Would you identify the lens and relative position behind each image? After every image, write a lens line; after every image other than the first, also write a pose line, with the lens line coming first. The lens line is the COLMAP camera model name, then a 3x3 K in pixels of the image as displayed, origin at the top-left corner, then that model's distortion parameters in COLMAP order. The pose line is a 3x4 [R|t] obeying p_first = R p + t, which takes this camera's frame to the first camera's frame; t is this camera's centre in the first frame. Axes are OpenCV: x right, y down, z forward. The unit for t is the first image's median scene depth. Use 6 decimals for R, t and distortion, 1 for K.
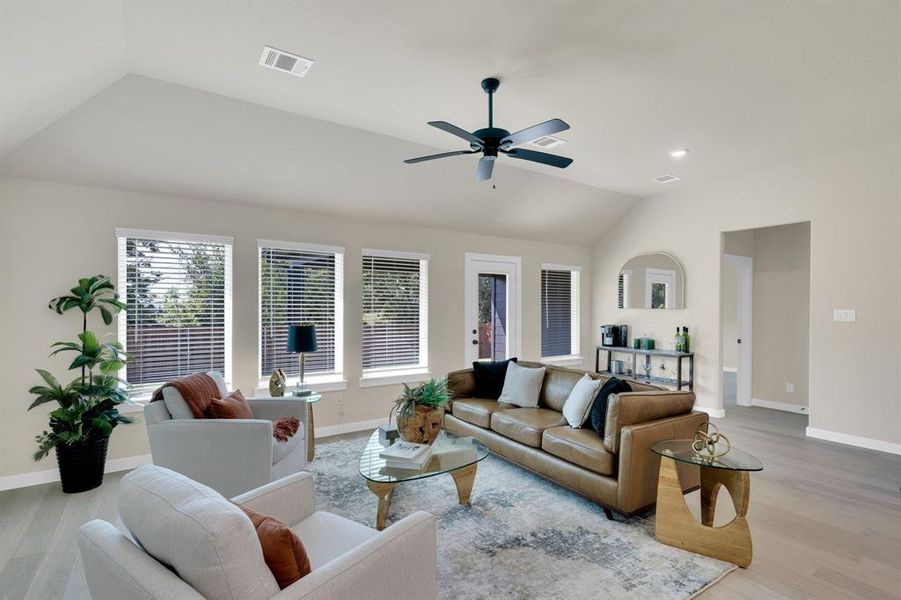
lens RADIAL K [[435.6, 0, 451.5], [0, 435.6, 302.6], [0, 0, 1]] dist [0.003894, 0.000331]
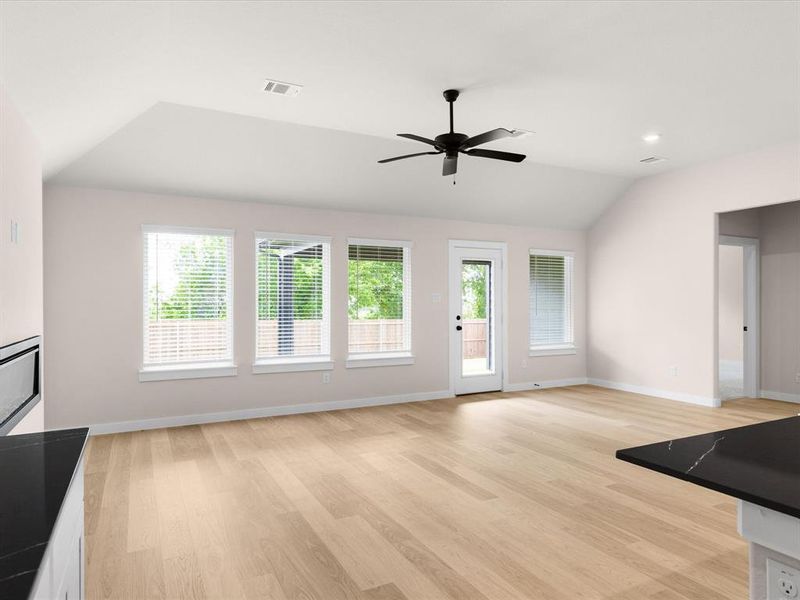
lens RADIAL K [[504.6, 0, 399.1], [0, 504.6, 300.9], [0, 0, 1]] dist [0.002780, -0.000181]
pose [[0.993057, -0.005448, -0.117509, 0.068784], [0.006148, 0.999965, 0.005597, 0.025948], [0.117474, -0.006281, 0.993056, -0.228218]]
